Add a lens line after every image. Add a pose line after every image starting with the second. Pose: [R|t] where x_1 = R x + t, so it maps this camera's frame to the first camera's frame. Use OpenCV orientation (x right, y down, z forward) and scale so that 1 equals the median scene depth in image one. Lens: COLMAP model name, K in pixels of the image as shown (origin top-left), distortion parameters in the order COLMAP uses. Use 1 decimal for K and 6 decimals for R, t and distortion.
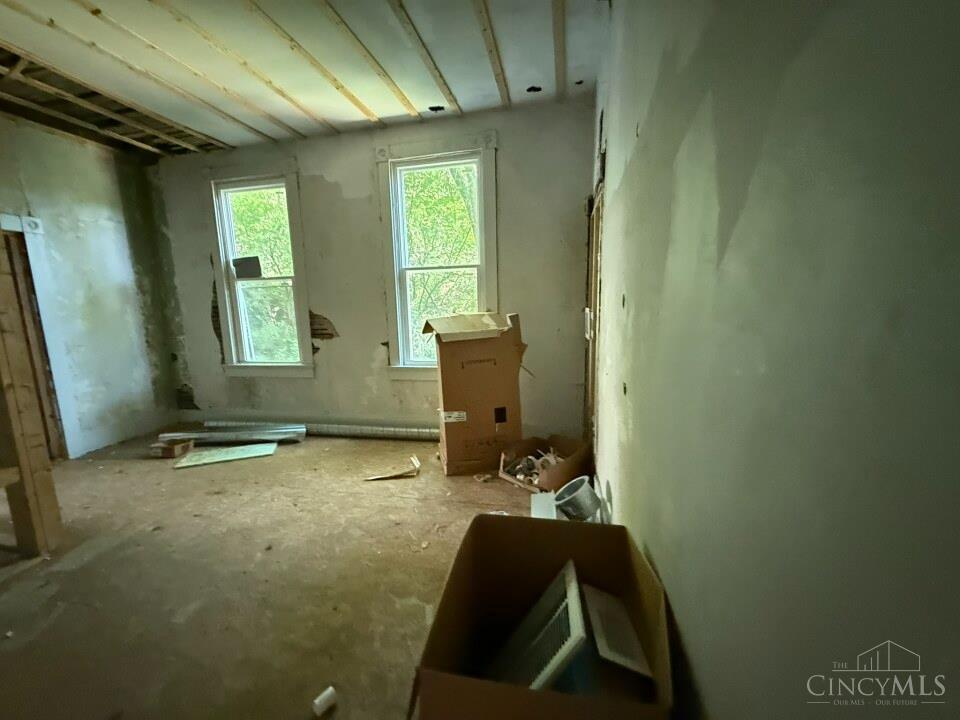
lens RADIAL K [[385.5, 0, 480.4], [0, 385.5, 358.5], [0, 0, 1]] dist [-0.001542, 0.000325]
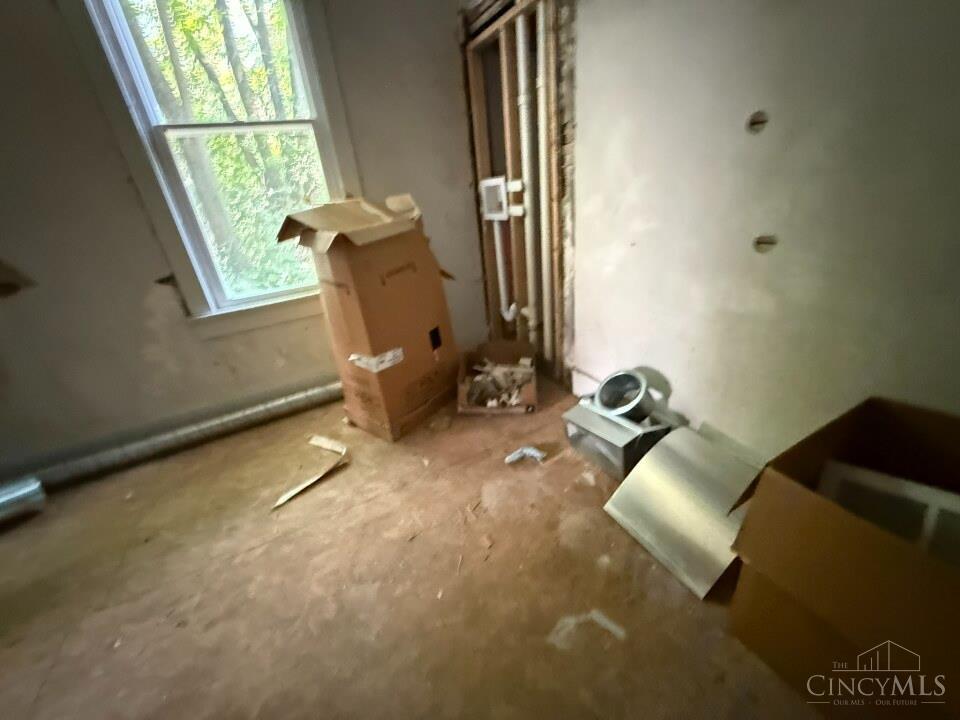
lens RADIAL K [[385.5, 0, 481.2], [0, 385.5, 359.0], [0, 0, 1]] dist [-0.001542, 0.000325]
pose [[0.773757, -0.313766, 0.550318, -0.310644], [0.176862, 0.941174, 0.287943, -0.014237], [-0.608292, -0.125468, 0.783734, 0.374351]]
